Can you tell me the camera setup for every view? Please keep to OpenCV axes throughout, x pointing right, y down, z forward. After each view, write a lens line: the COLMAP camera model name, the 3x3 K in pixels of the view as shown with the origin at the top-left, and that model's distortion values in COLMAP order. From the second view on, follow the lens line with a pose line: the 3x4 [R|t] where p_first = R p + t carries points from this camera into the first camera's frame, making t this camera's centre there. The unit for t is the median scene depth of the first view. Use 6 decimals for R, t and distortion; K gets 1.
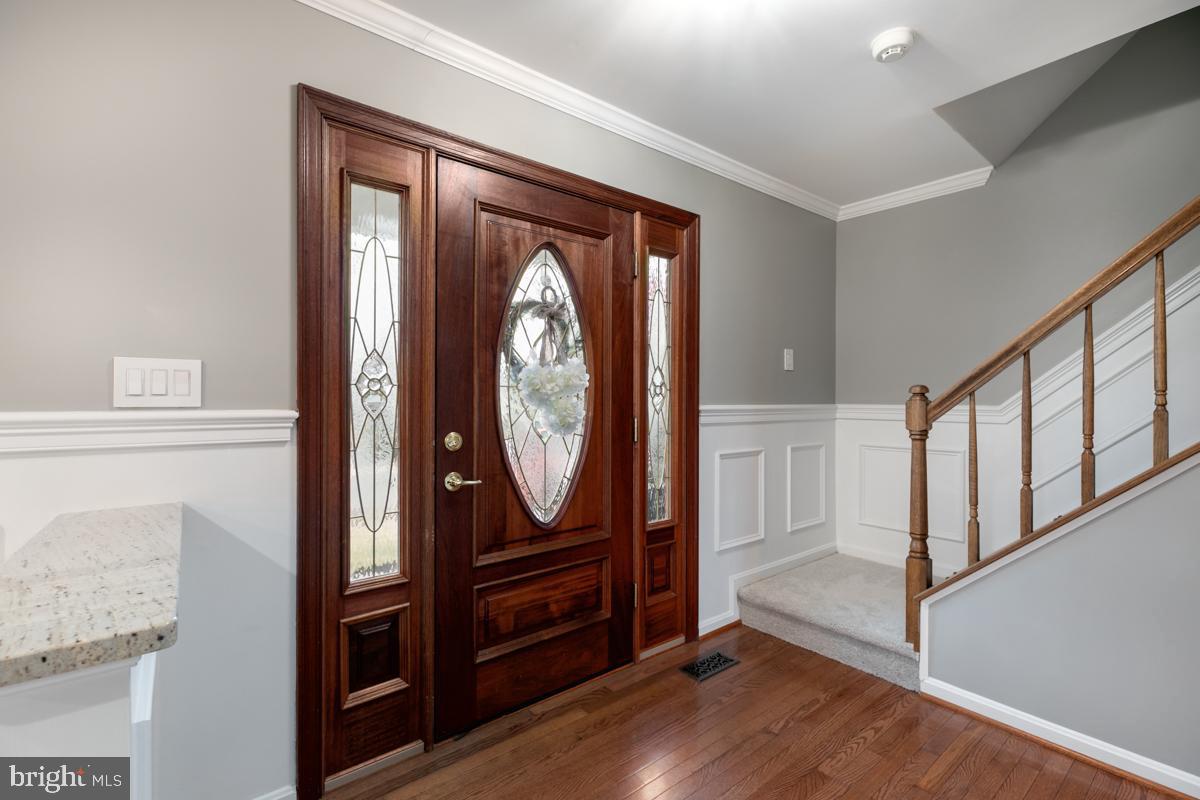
lens RADIAL K [[538.9, 0, 600.0], [0, 538.9, 400.0], [0, 0, 1]] dist [-0.002733, -0.001172]
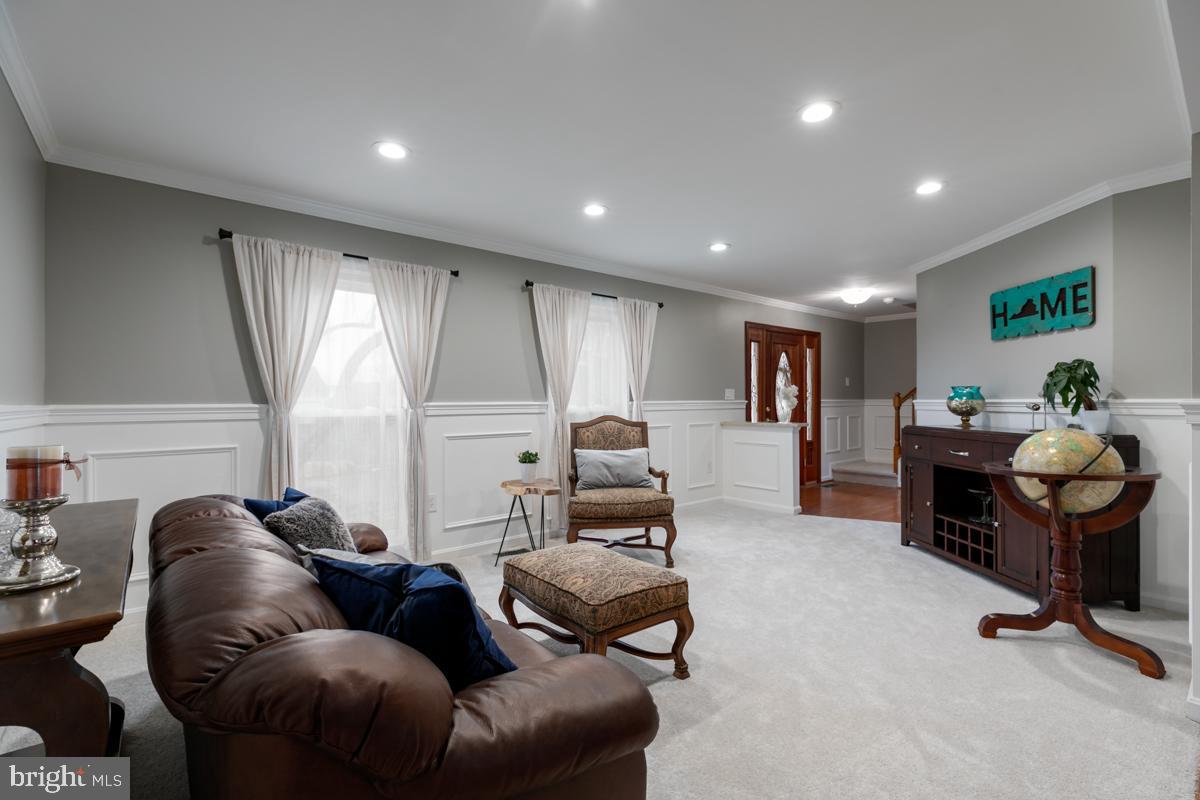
lens RADIAL K [[538.9, 0, 600.0], [0, 538.9, 400.0], [0, 0, 1]] dist [-0.002733, -0.001172]
pose [[0.999949, -0.002445, 0.009757, -1.145730], [0.002438, 0.999997, 0.000782, 0.006346], [-0.009758, -0.000758, 0.999952, -2.071086]]
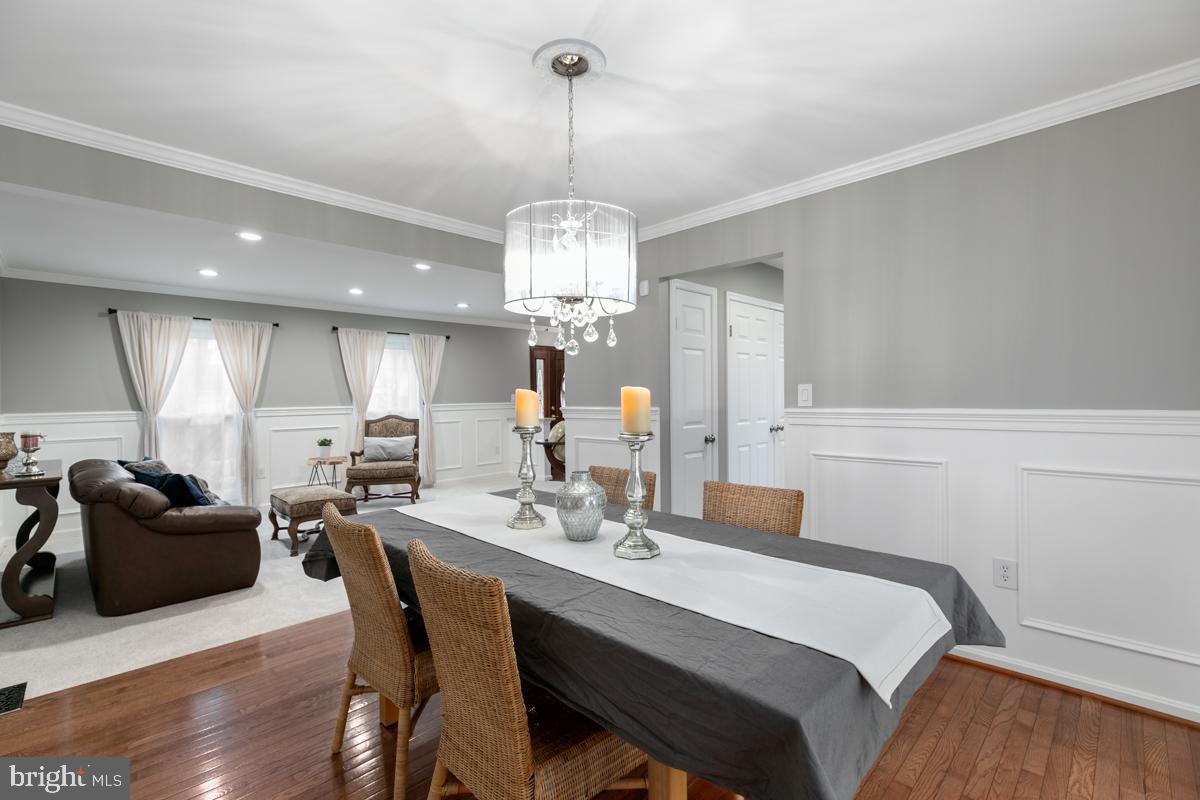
lens RADIAL K [[538.9, 0, 600.0], [0, 538.9, 400.0], [0, 0, 1]] dist [-0.002733, -0.001172]
pose [[0.994765, -0.011906, 0.101495, -0.276915], [0.011013, 0.999896, 0.009352, -0.032050], [-0.101596, -0.008185, 0.994792, -3.158774]]
